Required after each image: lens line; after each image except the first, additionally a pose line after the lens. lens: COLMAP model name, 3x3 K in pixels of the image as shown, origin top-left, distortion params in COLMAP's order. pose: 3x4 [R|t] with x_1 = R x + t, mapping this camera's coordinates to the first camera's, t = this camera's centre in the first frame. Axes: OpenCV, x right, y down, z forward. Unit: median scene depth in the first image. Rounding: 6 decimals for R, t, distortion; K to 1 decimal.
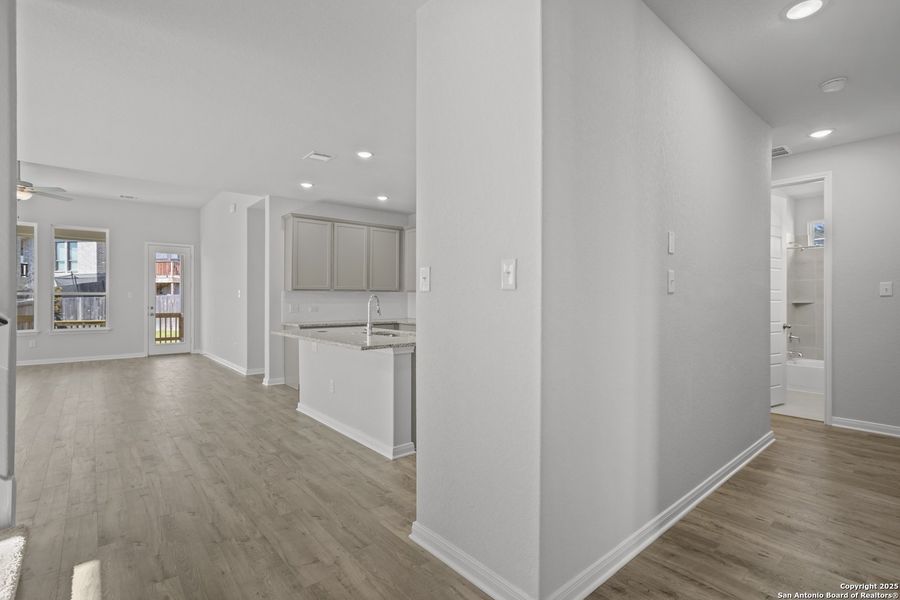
lens RADIAL K [[432.6, 0, 455.2], [0, 432.6, 299.0], [0, 0, 1]] dist [-0.041616, 0.021889]
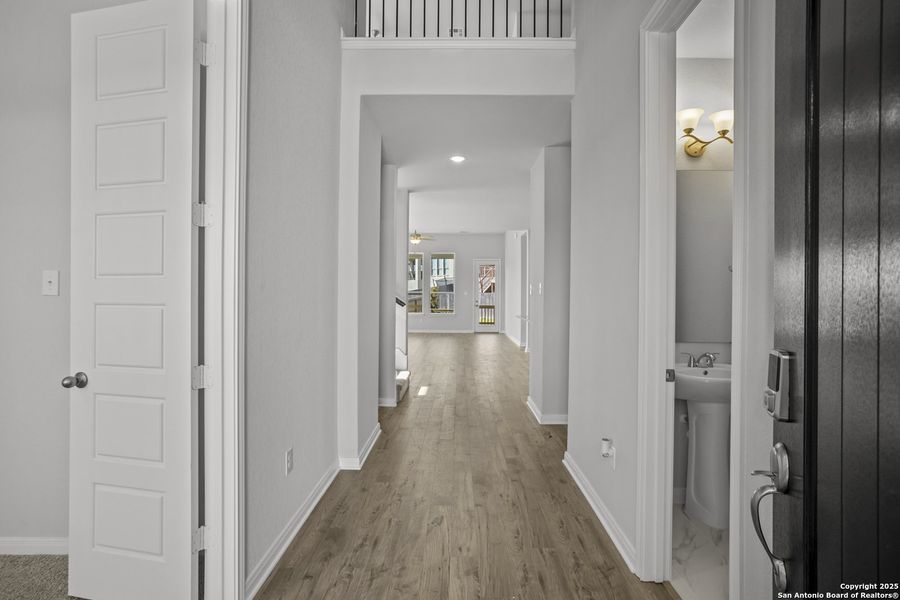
lens RADIAL K [[432.6, 0, 455.2], [0, 432.6, 299.0], [0, 0, 1]] dist [-0.041616, 0.021889]
pose [[0.750879, 0.010972, -0.660348, 0.276466], [-0.005439, 0.999931, 0.010429, -0.005456], [0.660417, -0.004240, 0.750887, -0.242227]]
